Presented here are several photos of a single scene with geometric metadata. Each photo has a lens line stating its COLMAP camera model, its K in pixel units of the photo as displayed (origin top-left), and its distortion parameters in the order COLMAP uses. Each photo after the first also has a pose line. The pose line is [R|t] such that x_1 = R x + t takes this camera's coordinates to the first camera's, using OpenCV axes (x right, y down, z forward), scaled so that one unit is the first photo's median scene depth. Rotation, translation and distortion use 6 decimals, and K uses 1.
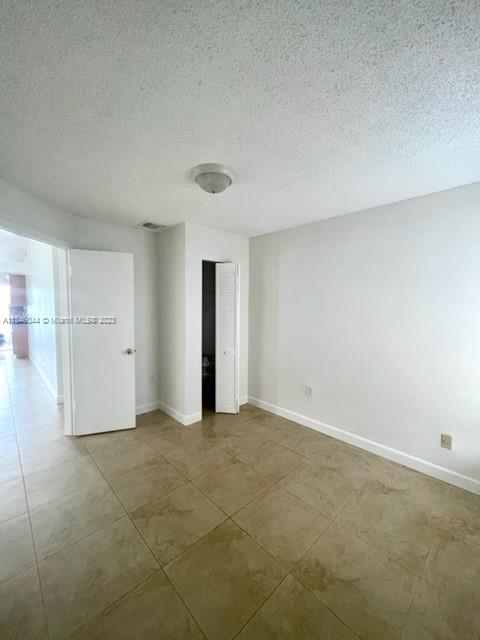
lens RADIAL K [[258.3, 0, 241.1], [0, 258.3, 320.3], [0, 0, 1]] dist [0.002714, 0.000461]
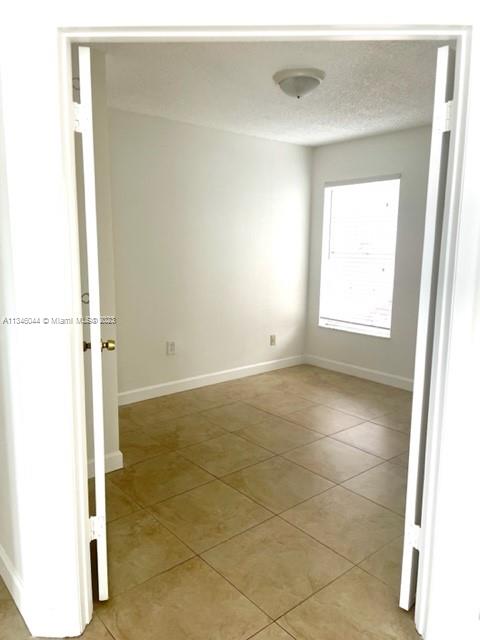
lens RADIAL K [[490.7, 0, 240.6], [0, 490.7, 319.9], [0, 0, 1]] dist [0.010482, 0.001645]
pose [[0.052466, -0.171296, 0.983822, -1.338368], [0.045542, 0.984564, 0.168997, -0.051526], [-0.997584, 0.035938, 0.059457, 0.817444]]
